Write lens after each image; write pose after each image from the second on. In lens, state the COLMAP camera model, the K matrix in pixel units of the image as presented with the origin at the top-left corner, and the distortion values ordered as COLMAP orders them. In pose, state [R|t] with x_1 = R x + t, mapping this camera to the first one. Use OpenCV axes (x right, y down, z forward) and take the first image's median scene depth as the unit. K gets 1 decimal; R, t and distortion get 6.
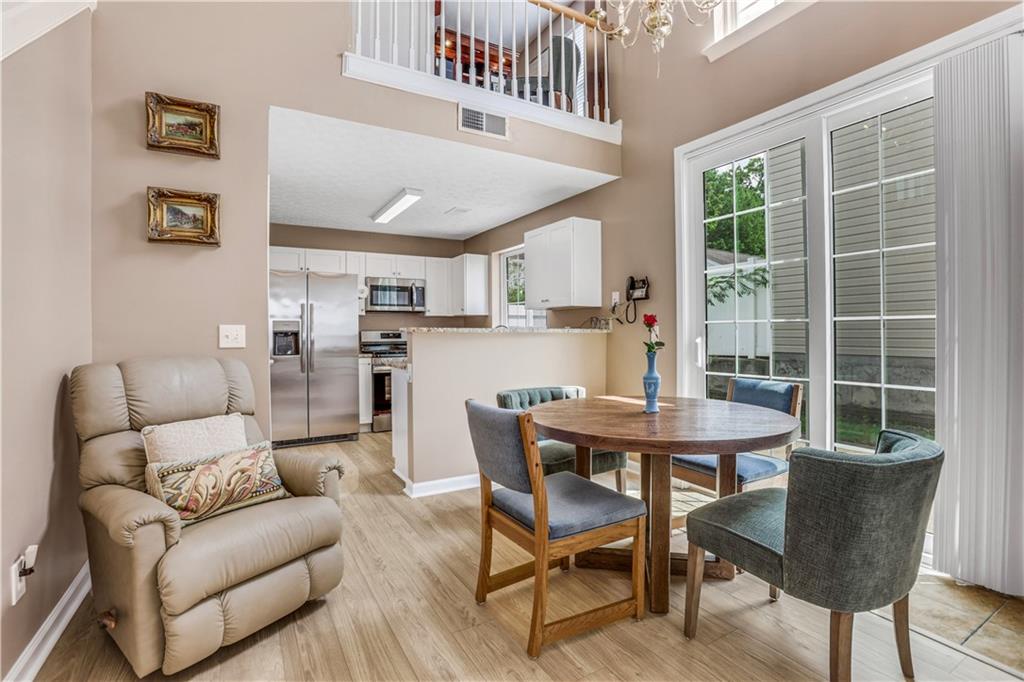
lens RADIAL K [[477.5, 0, 509.9], [0, 477.5, 334.0], [0, 0, 1]] dist [-0.081816, 0.040564]
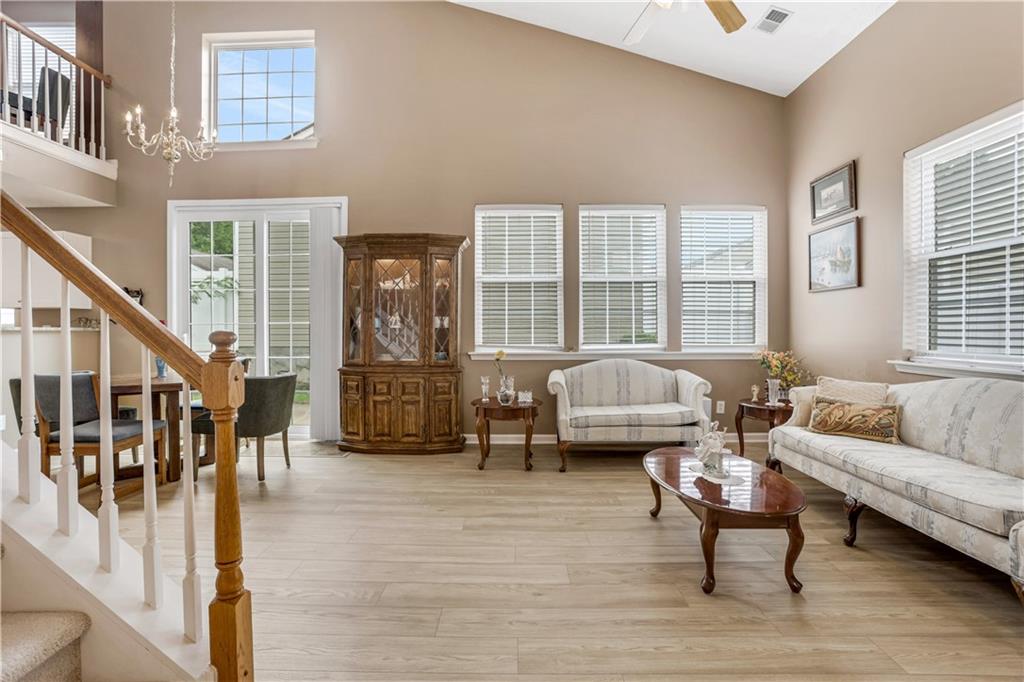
lens RADIAL K [[477.5, 0, 509.9], [0, 477.5, 334.0], [0, 0, 1]] dist [-0.081816, 0.040564]
pose [[0.514529, -0.003081, 0.857467, -0.270180], [0.002065, 0.999995, 0.002354, 0.005151], [-0.857470, 0.000559, 0.514533, -0.522718]]
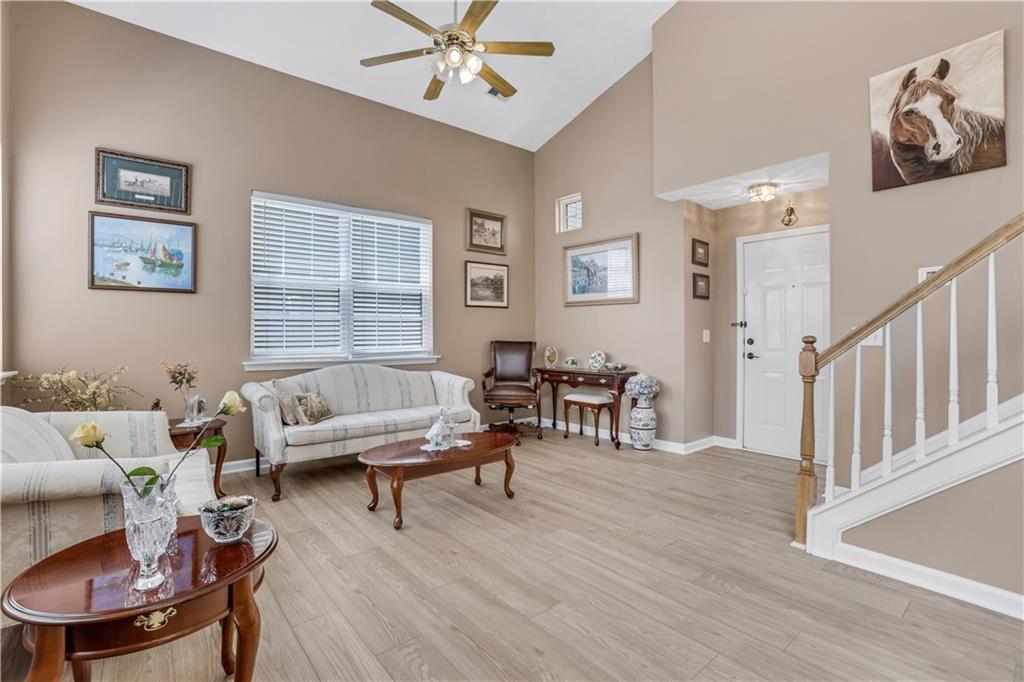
lens RADIAL K [[473.8, 0, 508.7], [0, 473.8, 328.3], [0, 0, 1]] dist [-0.055311, 0.024549]
pose [[-0.986452, 0.006279, -0.163930, 0.406550], [0.007034, 0.999967, -0.004028, -0.007329], [0.163899, -0.005126, -0.986464, 0.368075]]
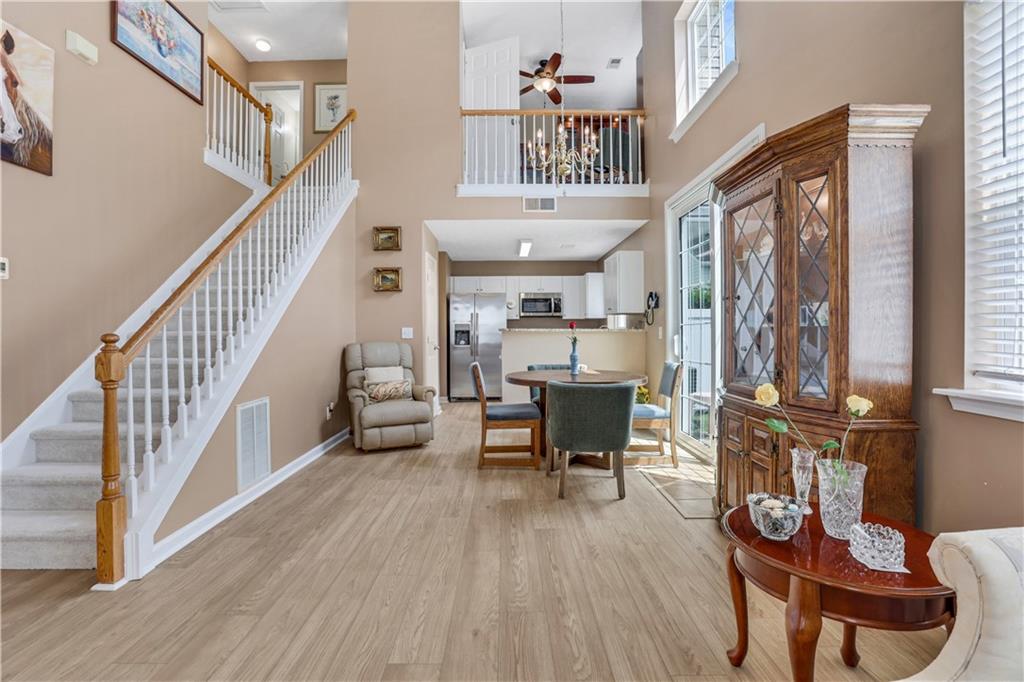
lens RADIAL K [[477.5, 0, 509.9], [0, 477.5, 334.0], [0, 0, 1]] dist [-0.081816, 0.040564]
pose [[0.868815, 0.005174, -0.495110, 0.557941], [-0.003357, 0.999984, 0.004560, -0.000687], [0.495125, -0.002300, 0.868819, -0.413209]]
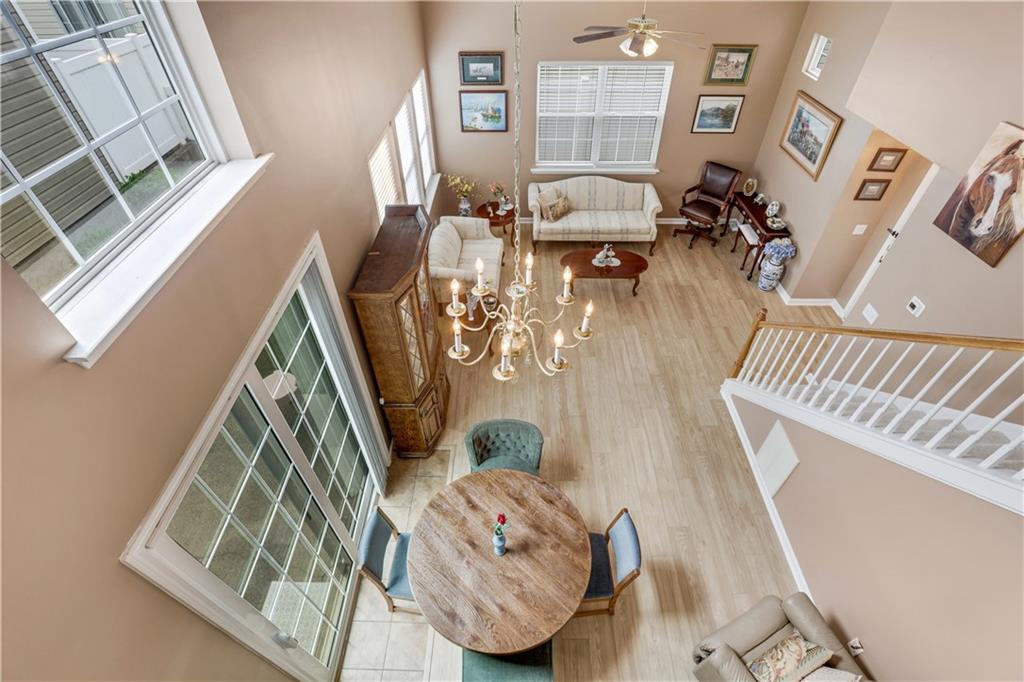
lens RADIAL K [[477.5, 0, 509.9], [0, 477.5, 334.0], [0, 0, 1]] dist [-0.081816, 0.040564]
pose [[-0.859739, -0.336270, 0.384411, -0.021527], [0.016267, 0.734253, 0.678681, -0.692764], [-0.510475, 0.589742, -0.625795, 0.819587]]
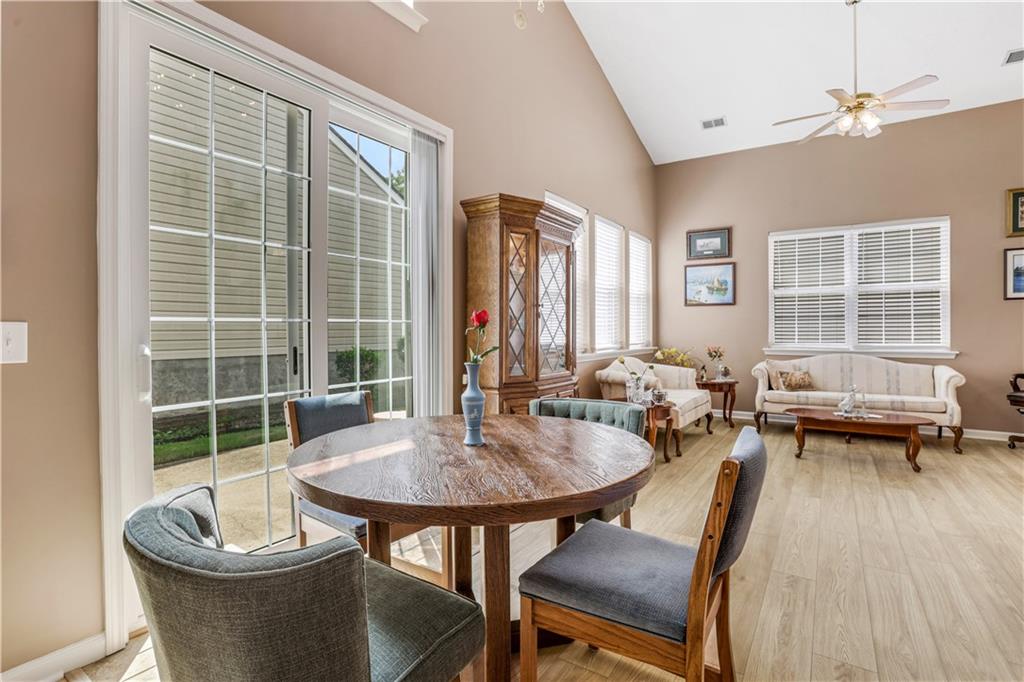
lens RADIAL K [[497.2, 0, 542.8], [0, 497.2, 333.5], [0, 0, 1]] dist [-0.000402, 0.000774]
pose [[-0.496558, 0.003148, 0.867998, -0.225635], [0.008464, 0.999963, 0.001216, 0.000687], [-0.867963, 0.007951, -0.496566, 0.702605]]
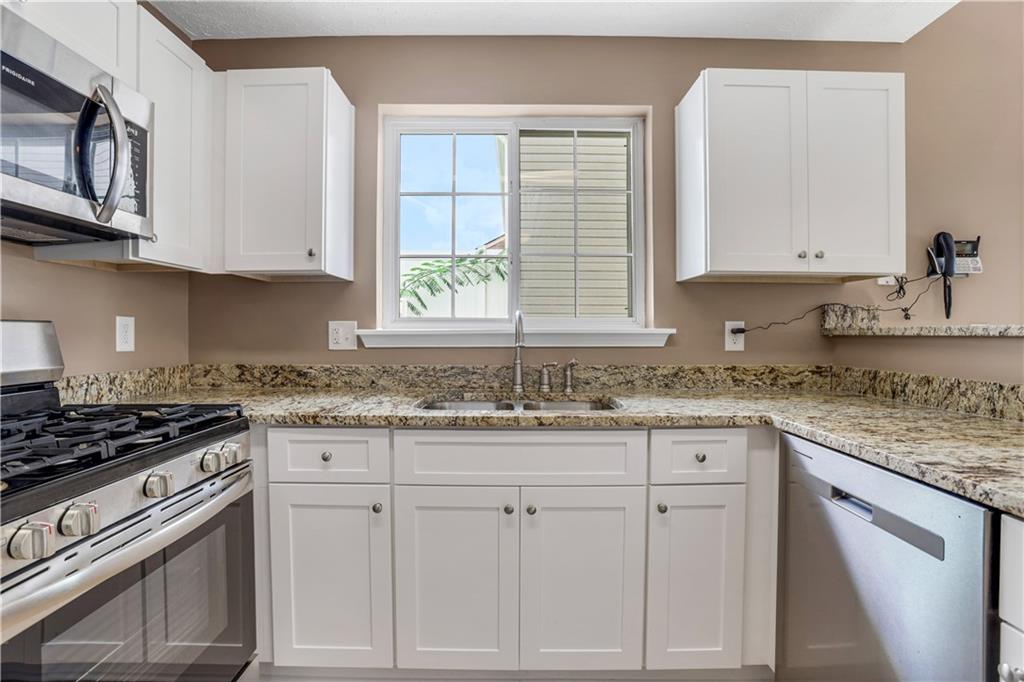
lens RADIAL K [[477.5, 0, 509.9], [0, 477.5, 334.0], [0, 0, 1]] dist [-0.081816, 0.040564]
pose [[0.502409, 0.001258, 0.864629, -0.409727], [-0.003088, 0.999995, 0.000340, -0.003650], [-0.864624, -0.002840, 0.502411, 1.084490]]
